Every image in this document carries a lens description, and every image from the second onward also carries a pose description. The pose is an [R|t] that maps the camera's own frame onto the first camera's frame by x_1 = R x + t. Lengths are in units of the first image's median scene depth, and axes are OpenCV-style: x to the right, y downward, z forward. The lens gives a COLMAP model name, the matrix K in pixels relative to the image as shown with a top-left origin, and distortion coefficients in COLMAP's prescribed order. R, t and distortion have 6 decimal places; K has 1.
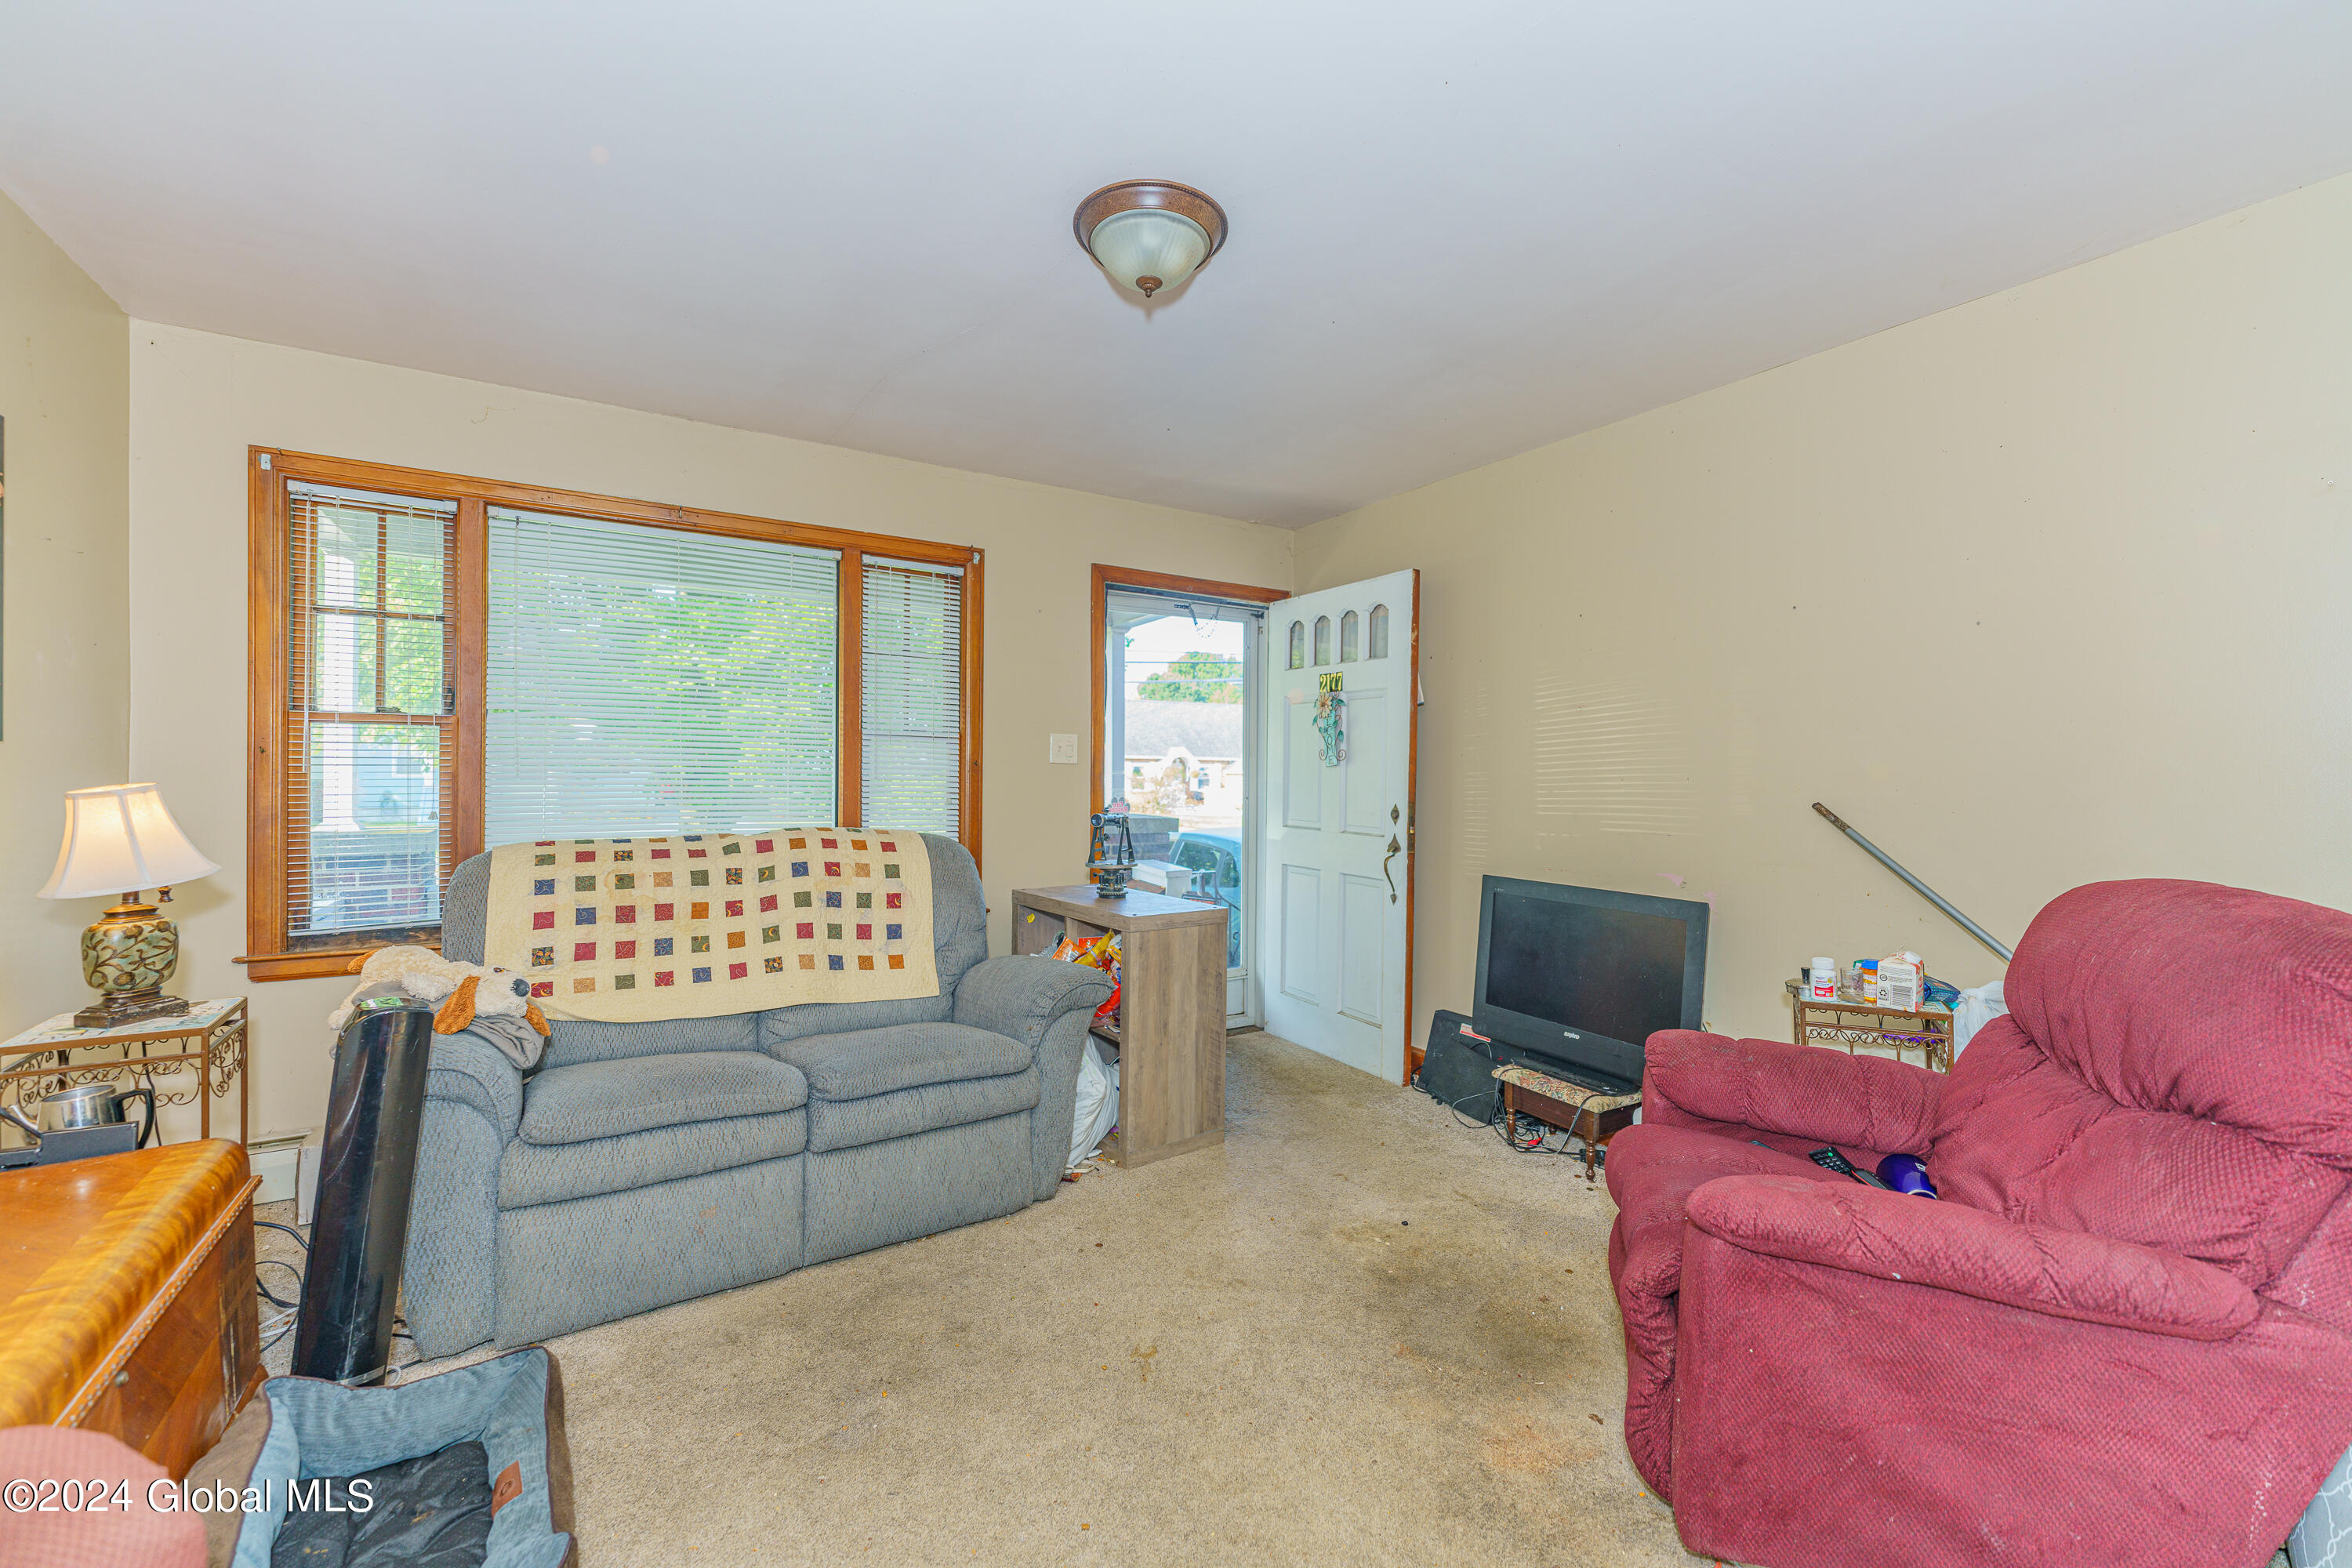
lens RADIAL K [[946.1, 0, 1174.1], [0, 946.1, 775.9], [0, 0, 1]] dist [-0.007173, 0.001621]
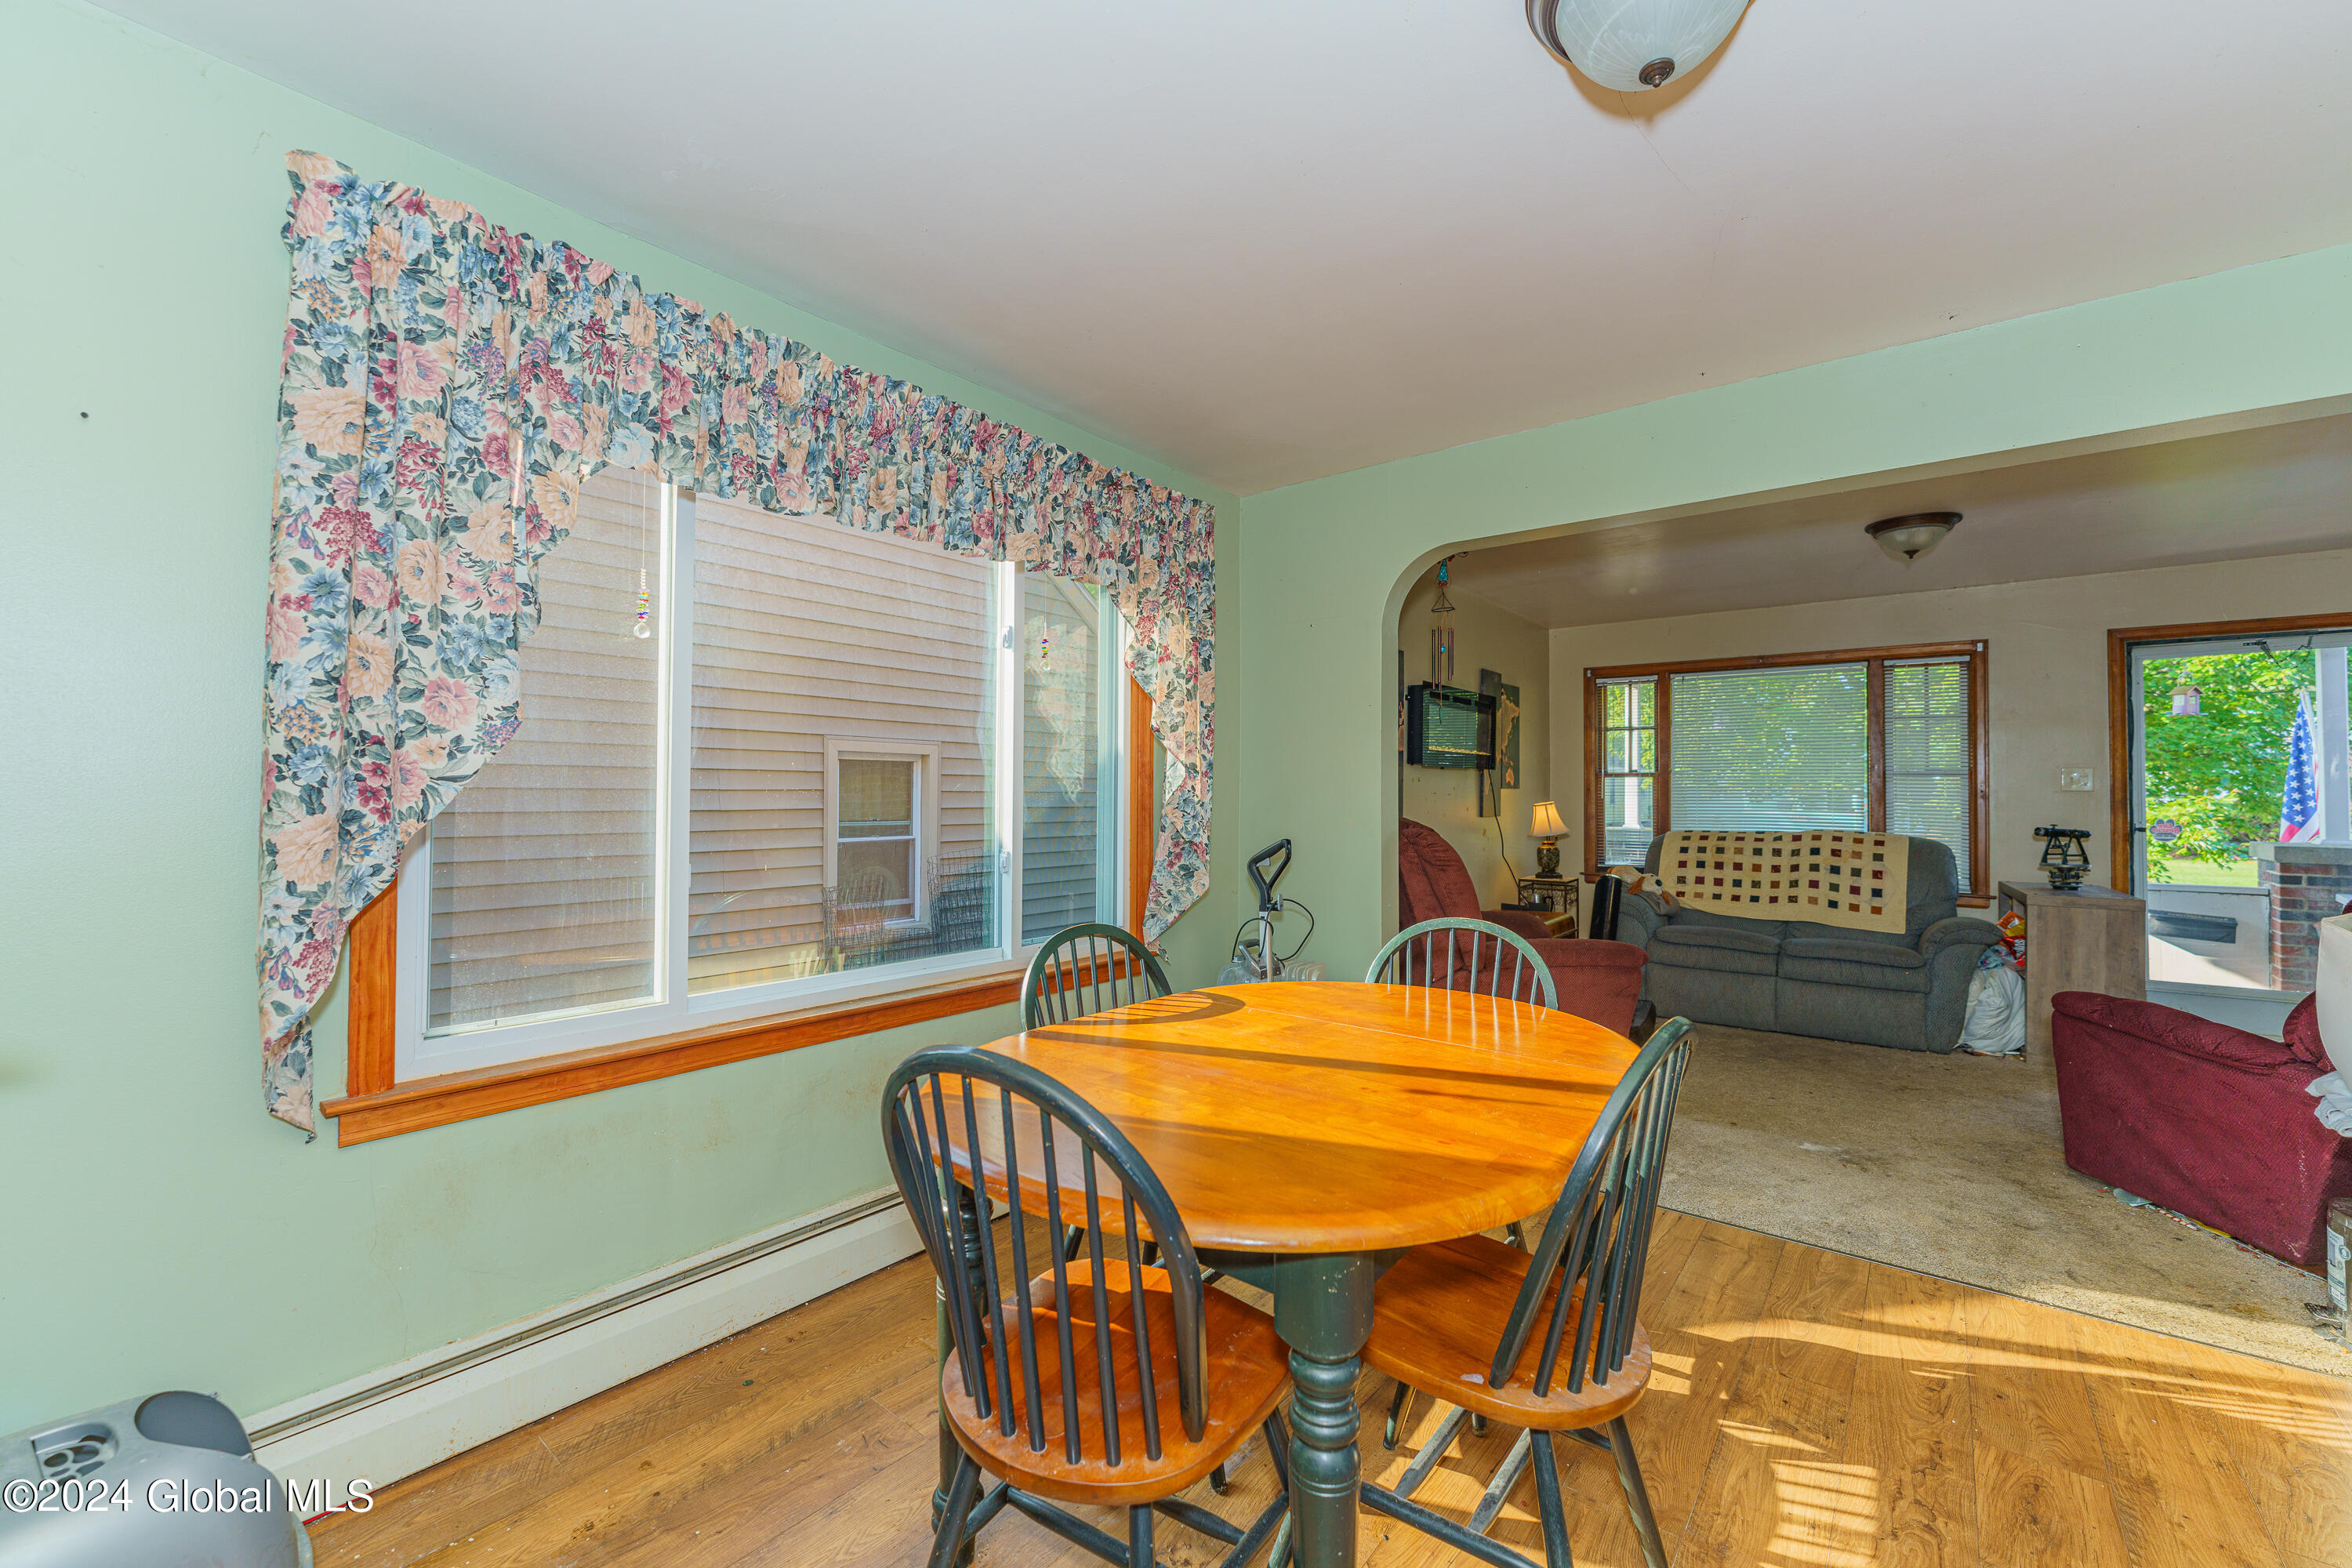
lens RADIAL K [[946.1, 0, 1172.7], [0, 946.1, 784.1], [0, 0, 1]] dist [-0.007173, 0.001621]
pose [[0.331849, -0.015675, -0.943202, 0.984682], [-0.003421, 0.999835, -0.017820, 0.006233], [0.943326, 0.009140, 0.331740, -0.834795]]
